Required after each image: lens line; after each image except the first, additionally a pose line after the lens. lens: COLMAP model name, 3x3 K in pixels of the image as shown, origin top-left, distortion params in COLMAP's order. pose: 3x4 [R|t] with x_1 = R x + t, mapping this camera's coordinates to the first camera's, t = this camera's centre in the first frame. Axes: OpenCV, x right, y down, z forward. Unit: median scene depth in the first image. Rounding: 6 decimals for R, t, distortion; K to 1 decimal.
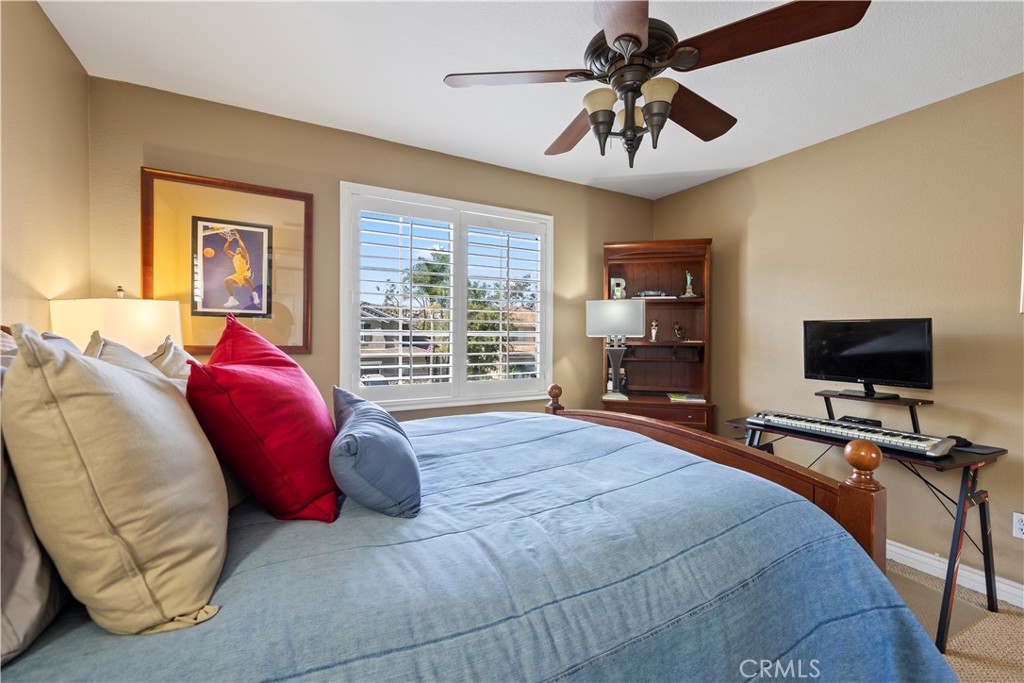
lens RADIAL K [[434.1, 0, 515.0], [0, 434.1, 340.0], [0, 0, 1]] dist [0.000031, -0.000007]
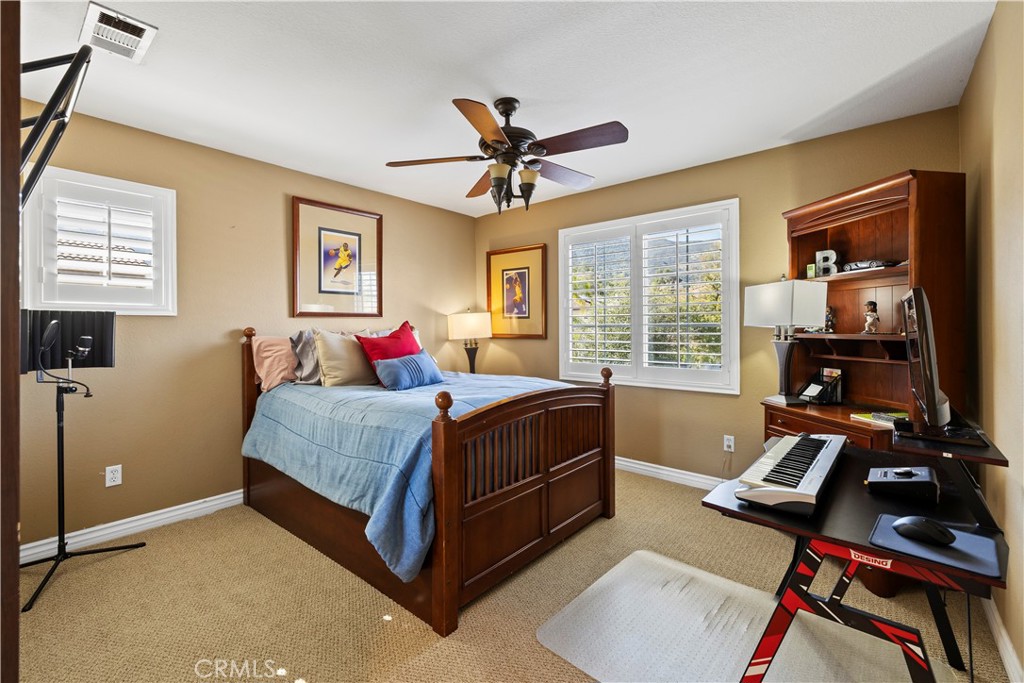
lens RADIAL K [[435.3, 0, 512.6], [0, 435.3, 327.7], [0, 0, 1]] dist [-0.000129, -0.000031]
pose [[0.347372, -0.005388, -0.937712, 1.076634], [-0.000155, 0.999983, -0.005803, -0.001682], [0.937727, 0.002162, 0.347366, 0.306717]]
